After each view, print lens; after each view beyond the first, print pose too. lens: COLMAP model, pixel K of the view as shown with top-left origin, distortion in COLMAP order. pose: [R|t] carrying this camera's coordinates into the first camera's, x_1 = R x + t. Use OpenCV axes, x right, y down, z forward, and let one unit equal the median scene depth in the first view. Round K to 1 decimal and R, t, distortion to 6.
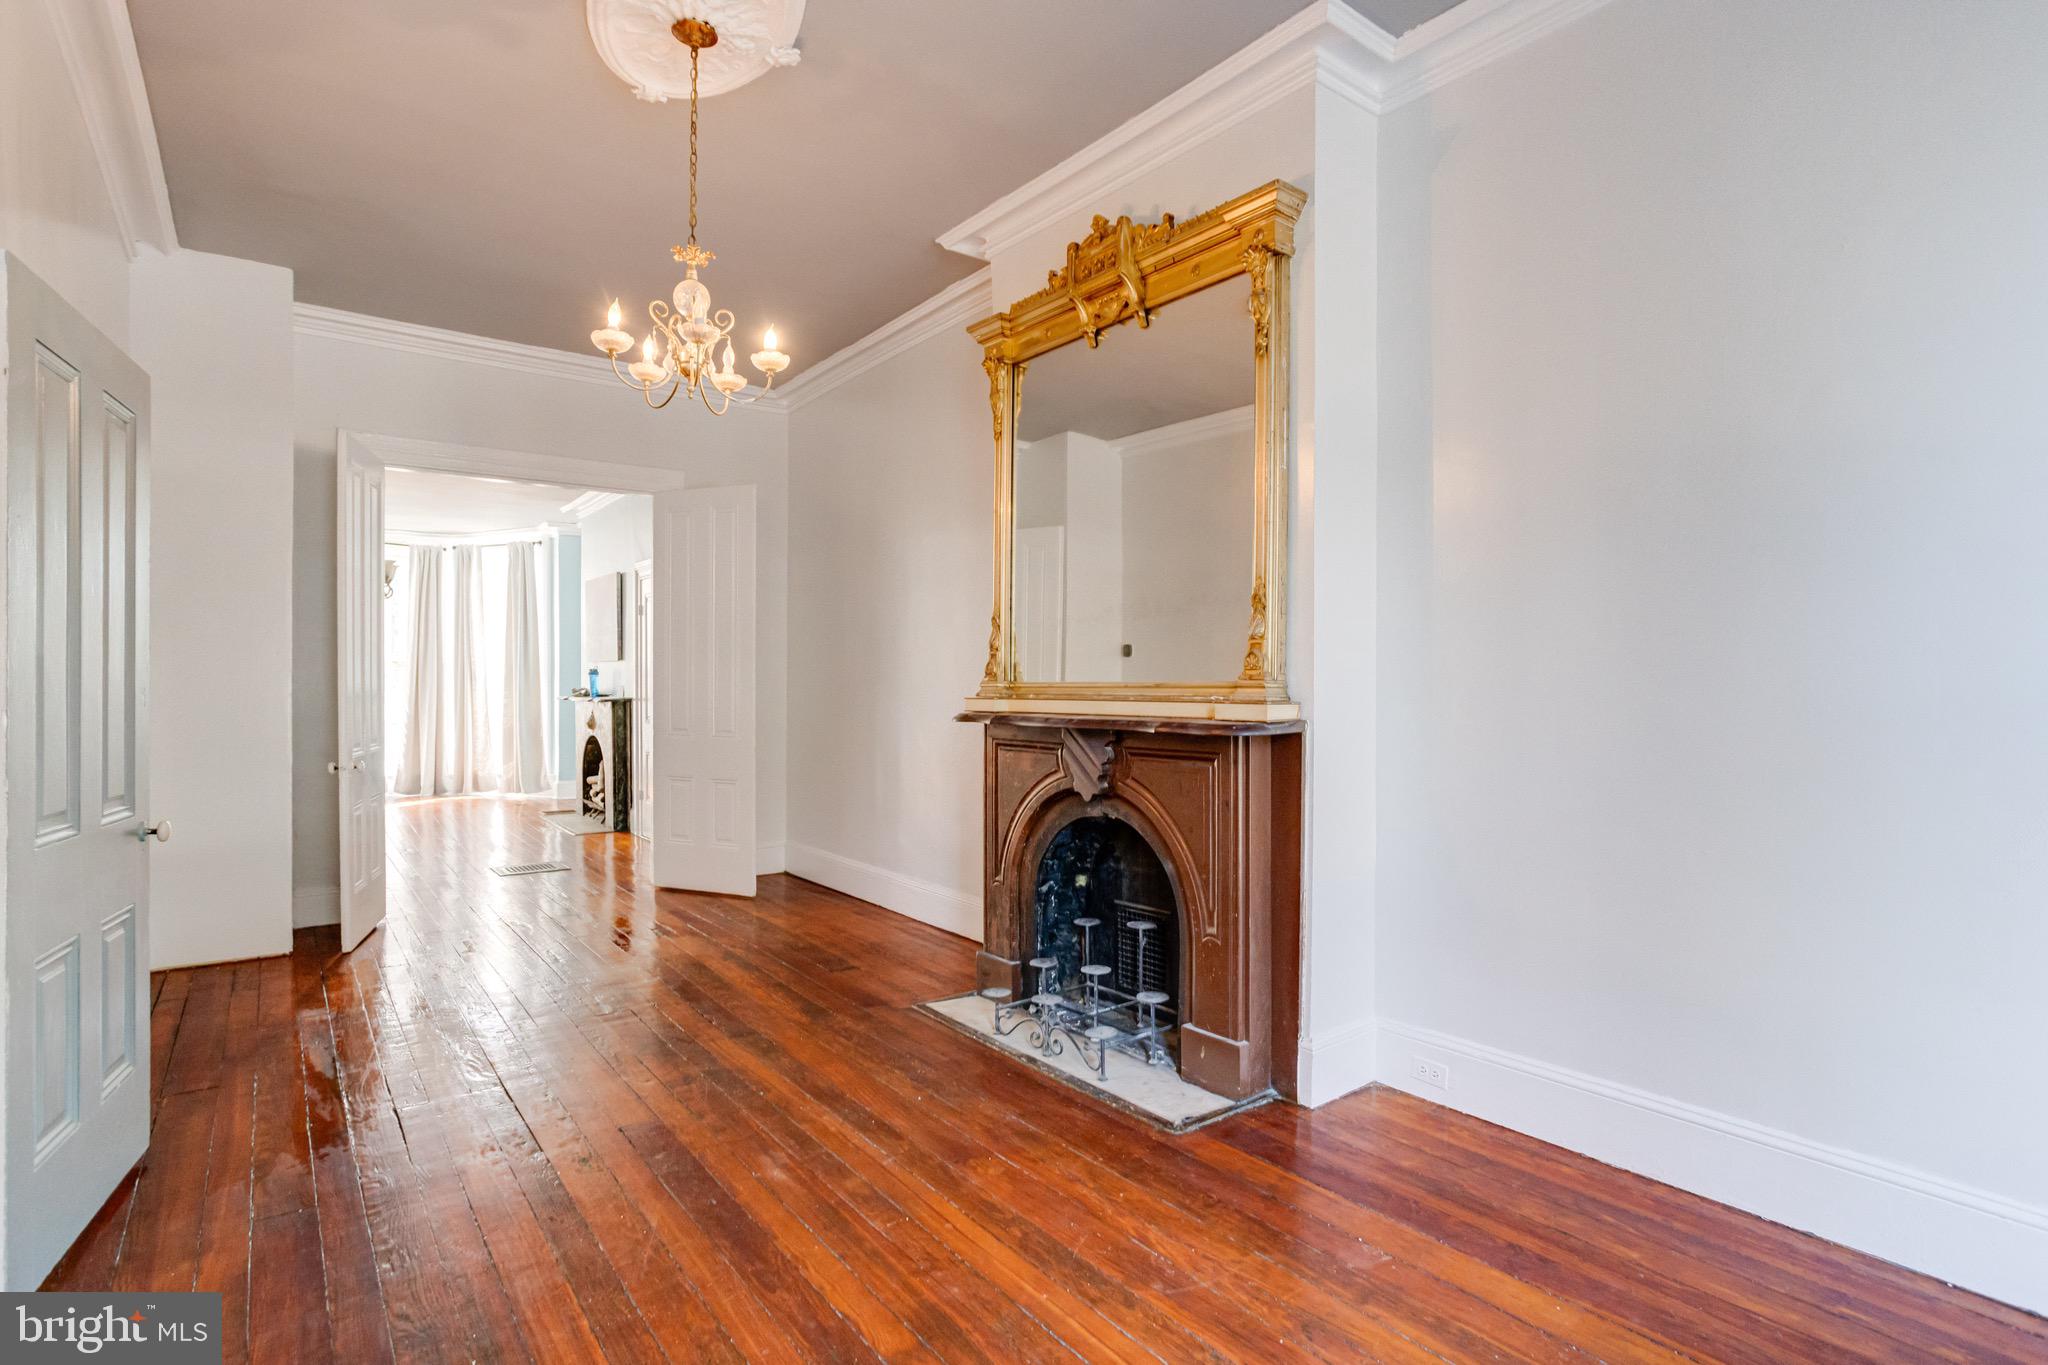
lens RADIAL K [[982.7, 0, 1016.4], [0, 982.7, 696.1], [0, 0, 1]] dist [-0.033332, 0.017740]
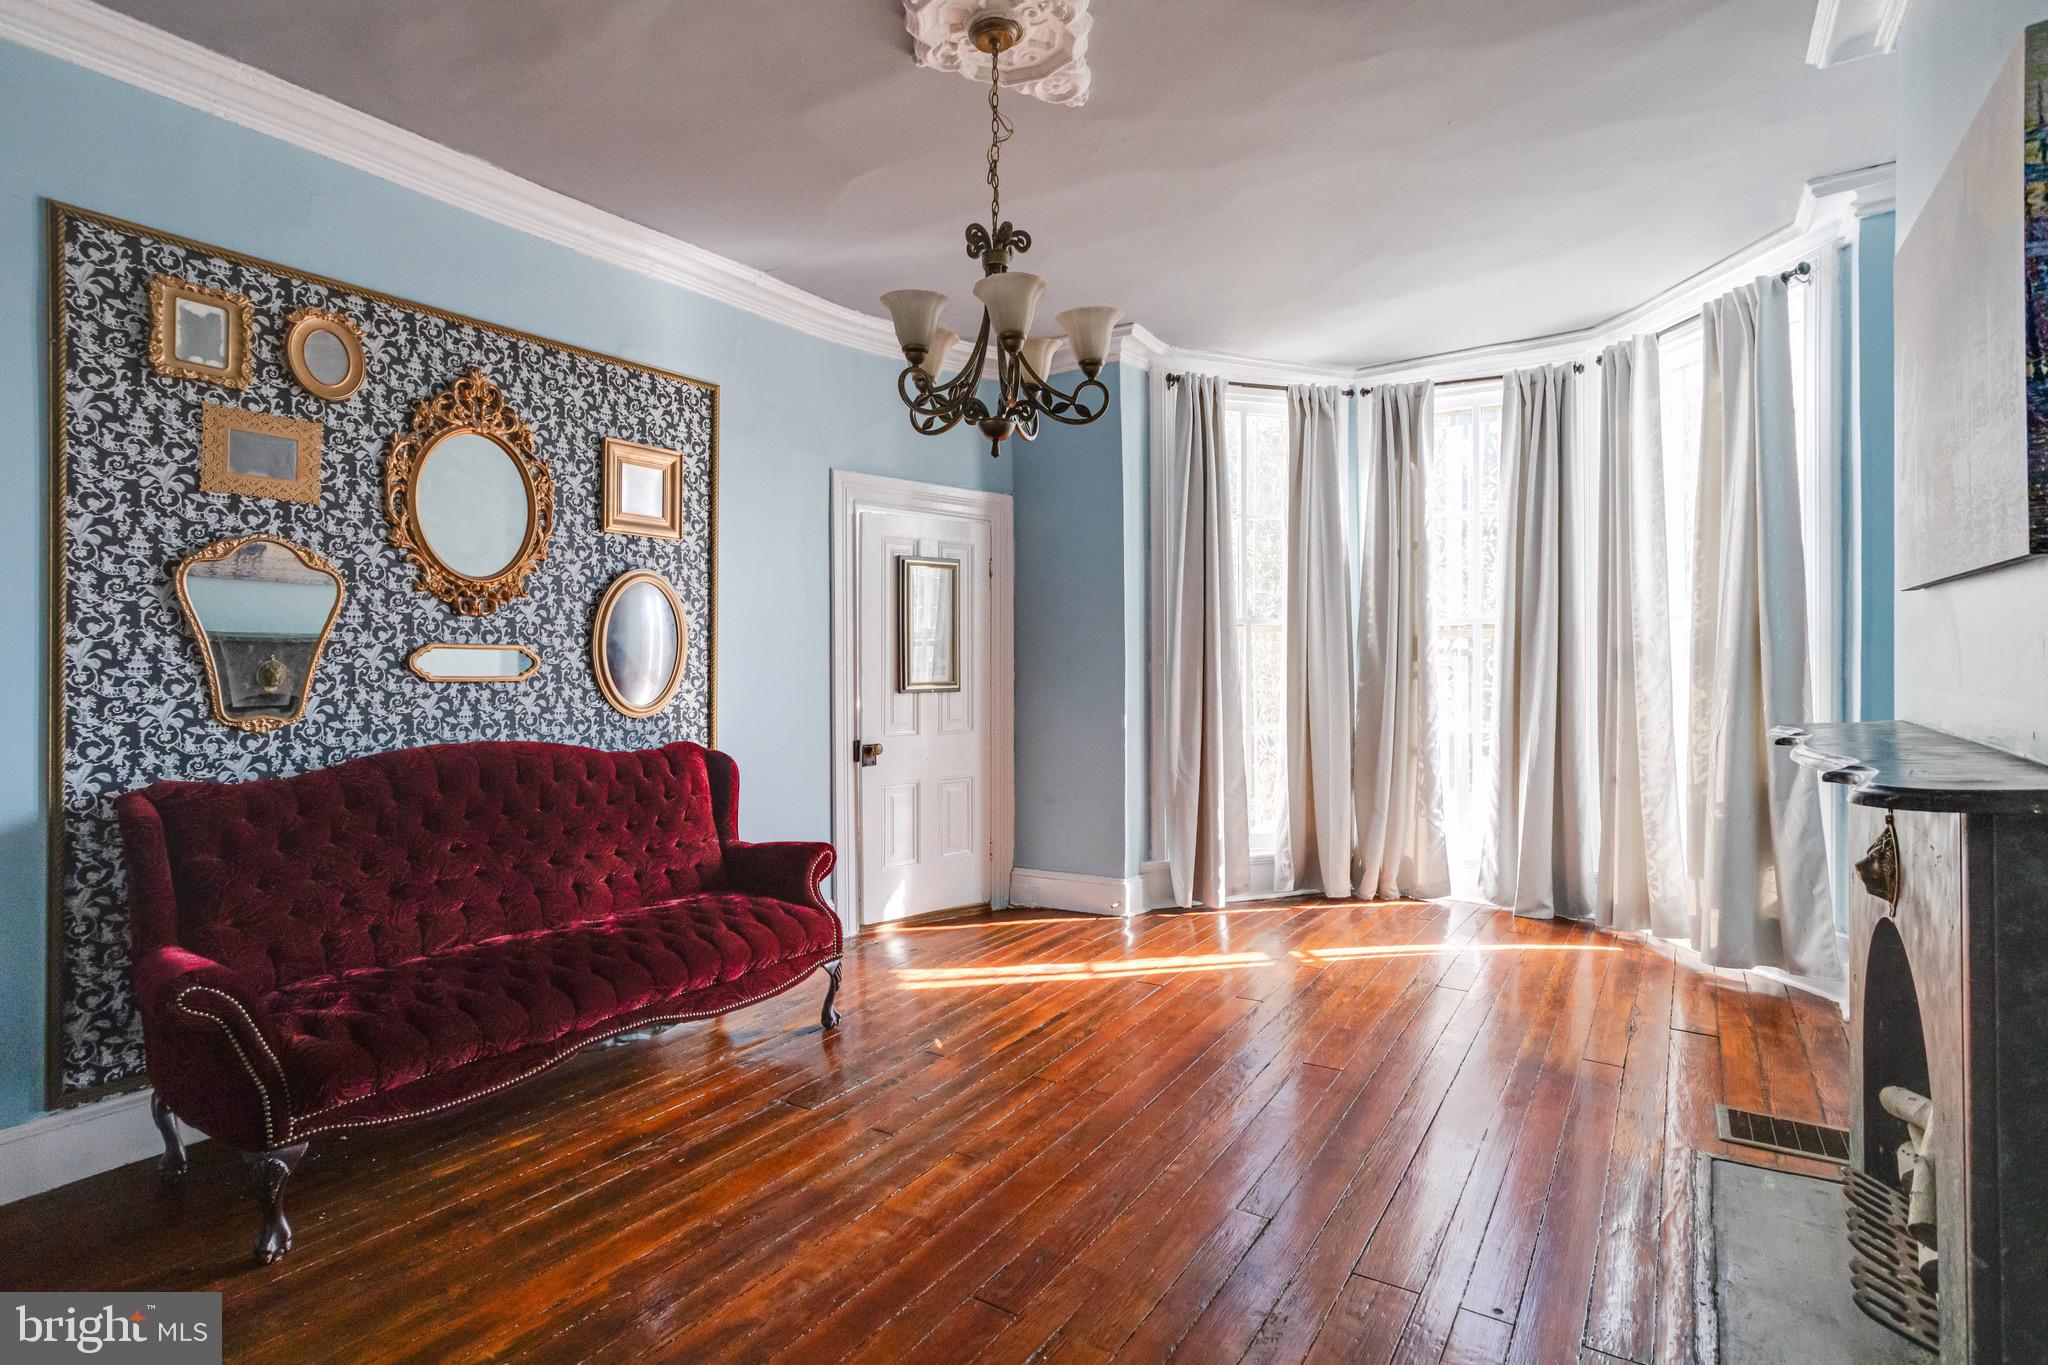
lens RADIAL K [[1036.4, 0, 1010.0], [0, 1036.4, 661.3], [0, 0, 1]] dist [-0.035493, 0.019605]
pose [[0.322954, -0.002338, -0.946412, -0.702230], [-0.008563, 0.999949, -0.005392, -0.037636], [0.946376, 0.009846, 0.322918, 1.850823]]
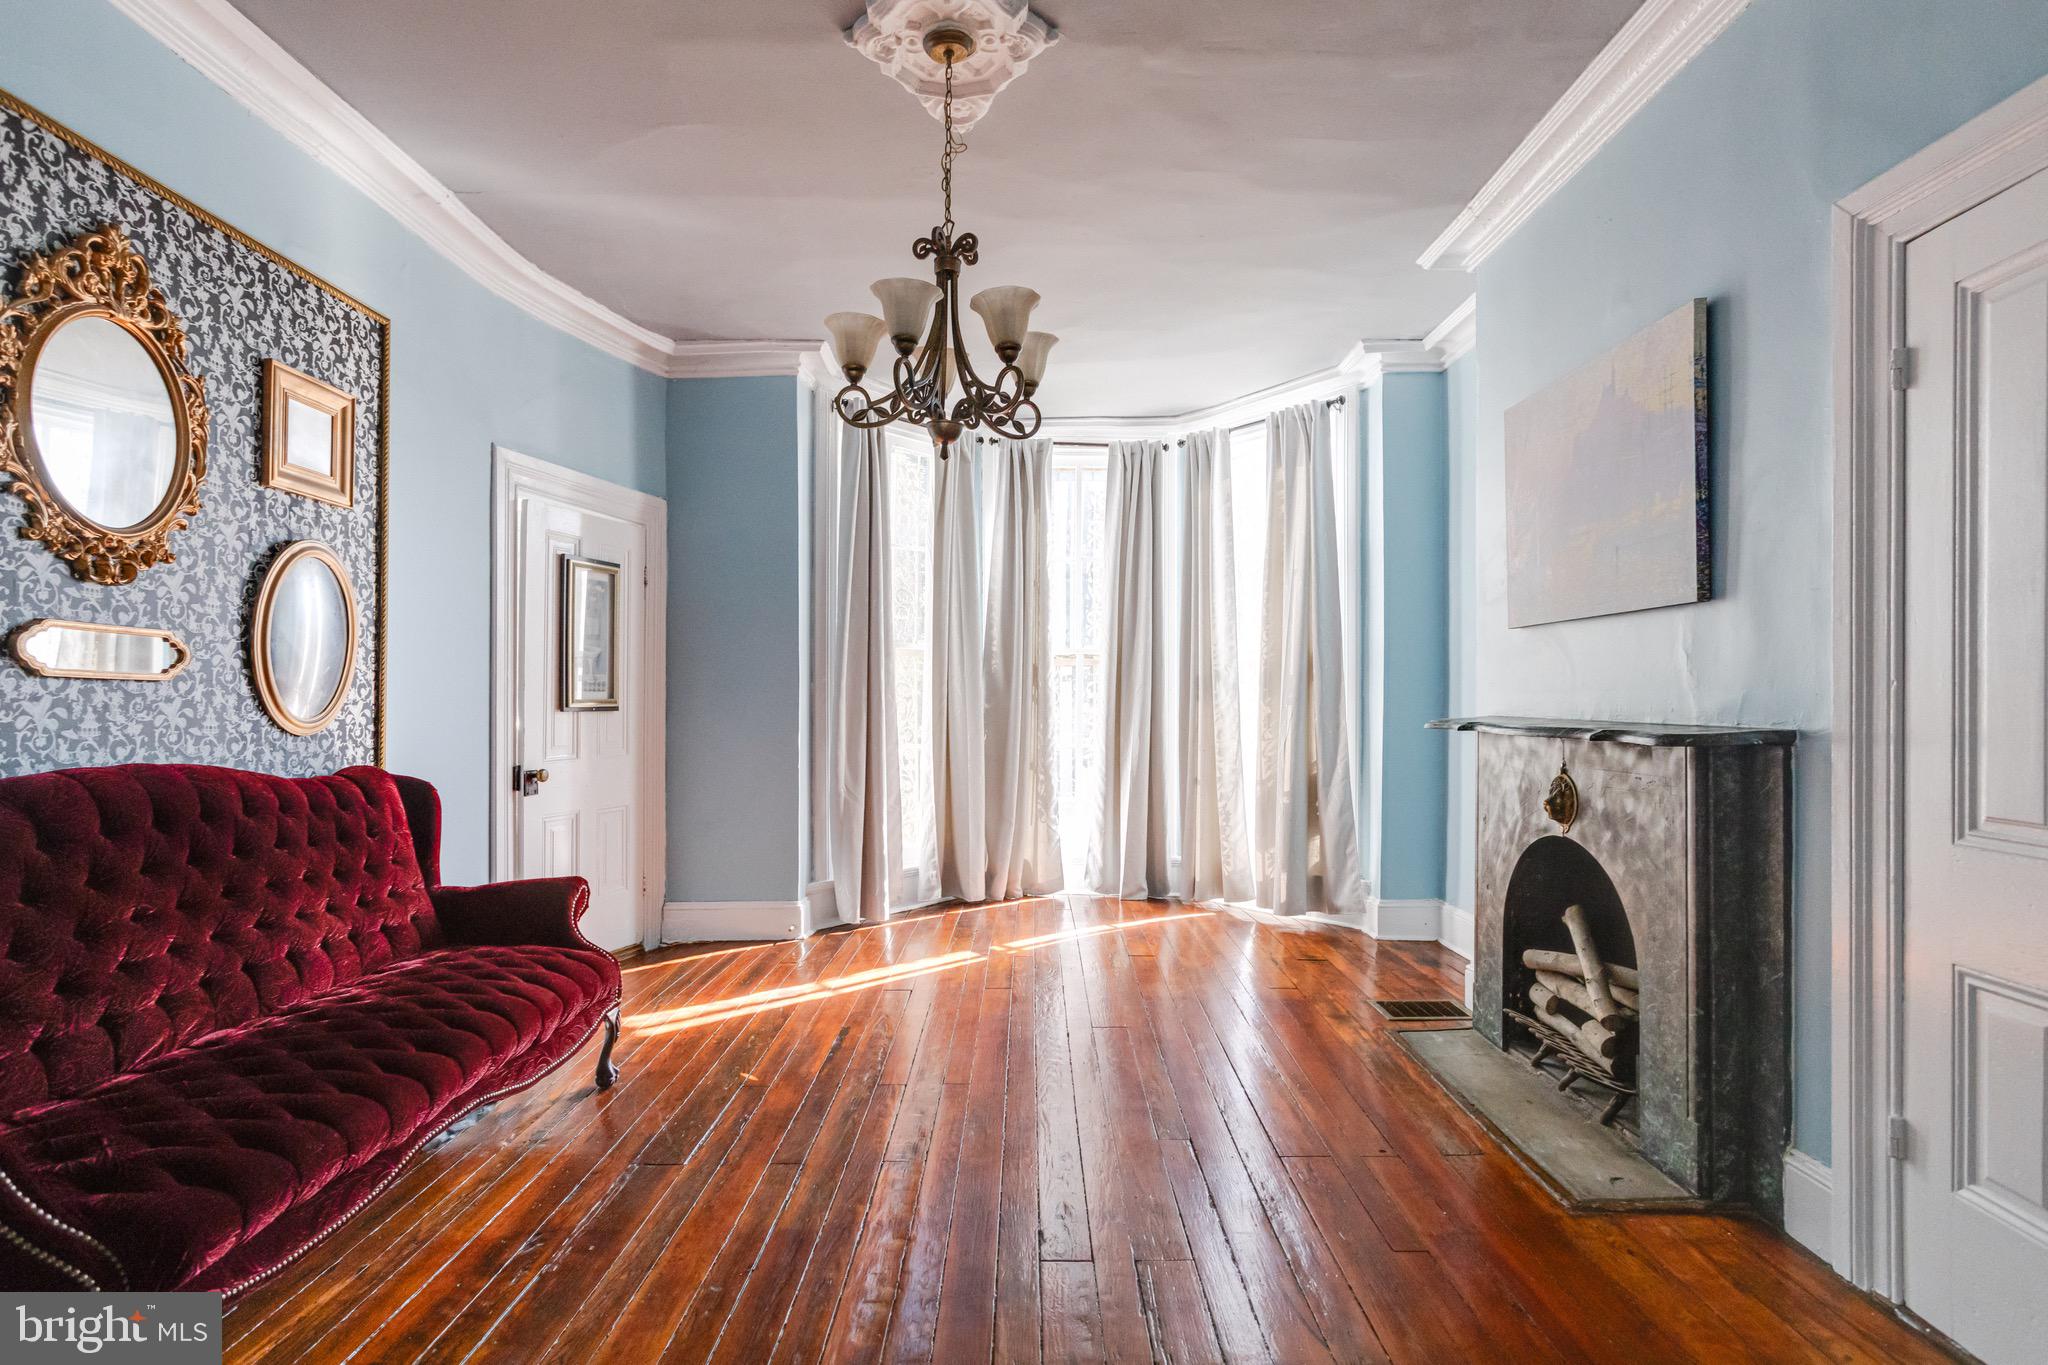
lens RADIAL K [[1036.4, 0, 1023.1], [0, 1036.4, 699.3], [0, 0, 1]] dist [-0.035493, 0.019605]
pose [[0.794084, -0.000196, -0.607808, -0.913254], [-0.011078, 0.999829, -0.014795, -0.001592], [0.607707, 0.018482, 0.793947, 1.510364]]
